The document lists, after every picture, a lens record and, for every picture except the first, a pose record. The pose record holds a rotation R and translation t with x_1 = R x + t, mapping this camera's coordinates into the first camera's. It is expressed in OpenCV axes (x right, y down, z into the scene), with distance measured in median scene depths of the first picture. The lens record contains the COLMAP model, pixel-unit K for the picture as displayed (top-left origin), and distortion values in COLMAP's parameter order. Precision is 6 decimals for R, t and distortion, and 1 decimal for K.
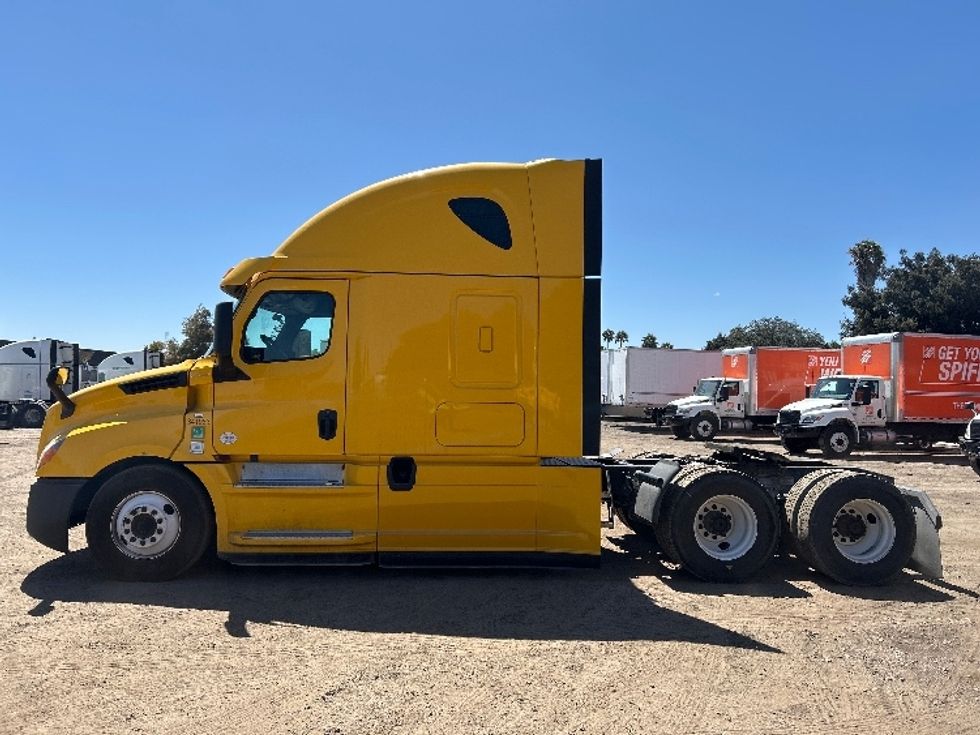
lens RADIAL K [[737.9, 0, 504.8], [0, 737.9, 364.2], [0, 0, 1]] dist [0.076474, -0.097656]
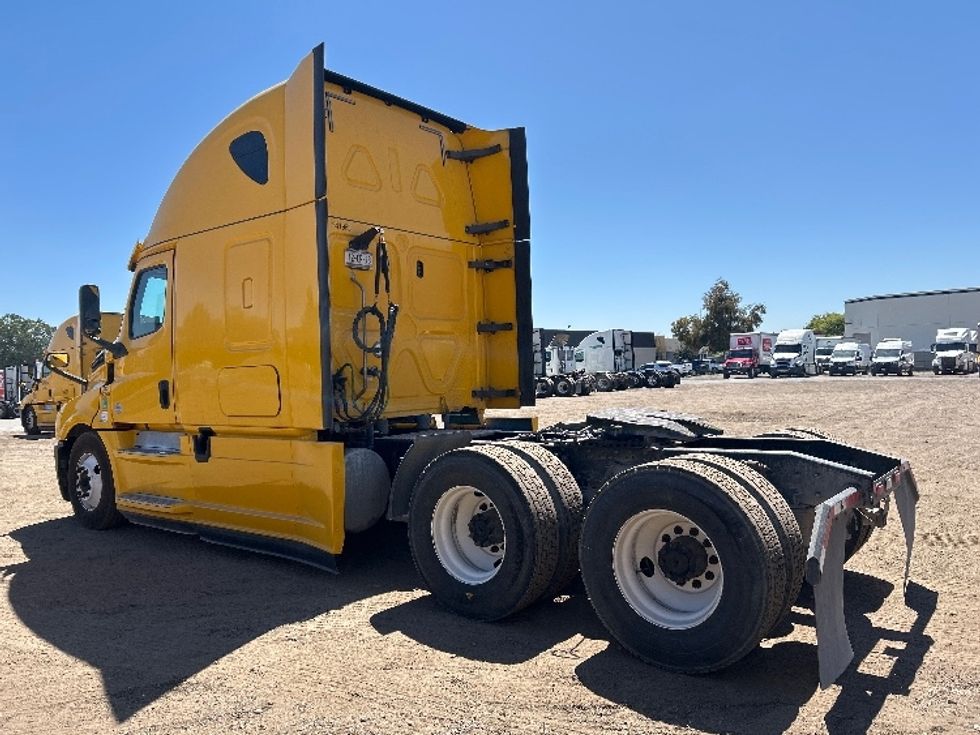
lens RADIAL K [[757.1, 0, 485.6], [0, 757.1, 370.2], [0, 0, 1]] dist [0.067945, -0.069475]
pose [[0.743894, -0.036545, -0.667297, 0.784024], [0.066487, 0.997597, 0.019485, 0.055847], [0.664982, -0.058862, 0.744537, 0.507045]]
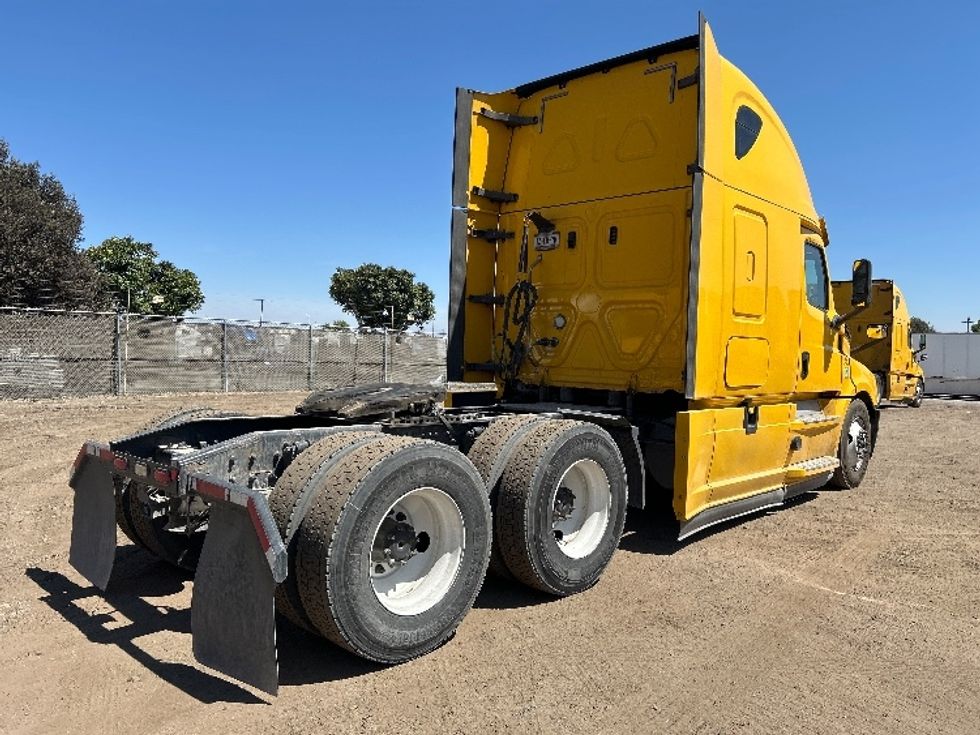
lens RADIAL K [[726.3, 0, 491.6], [0, 726.3, 376.0], [0, 0, 1]] dist [0.072332, -0.156286]
pose [[-0.739692, -0.012513, -0.672829, 0.771531], [-0.017066, 0.999854, 0.000167, 0.122311], [0.672729, 0.011606, -0.739798, 1.975594]]
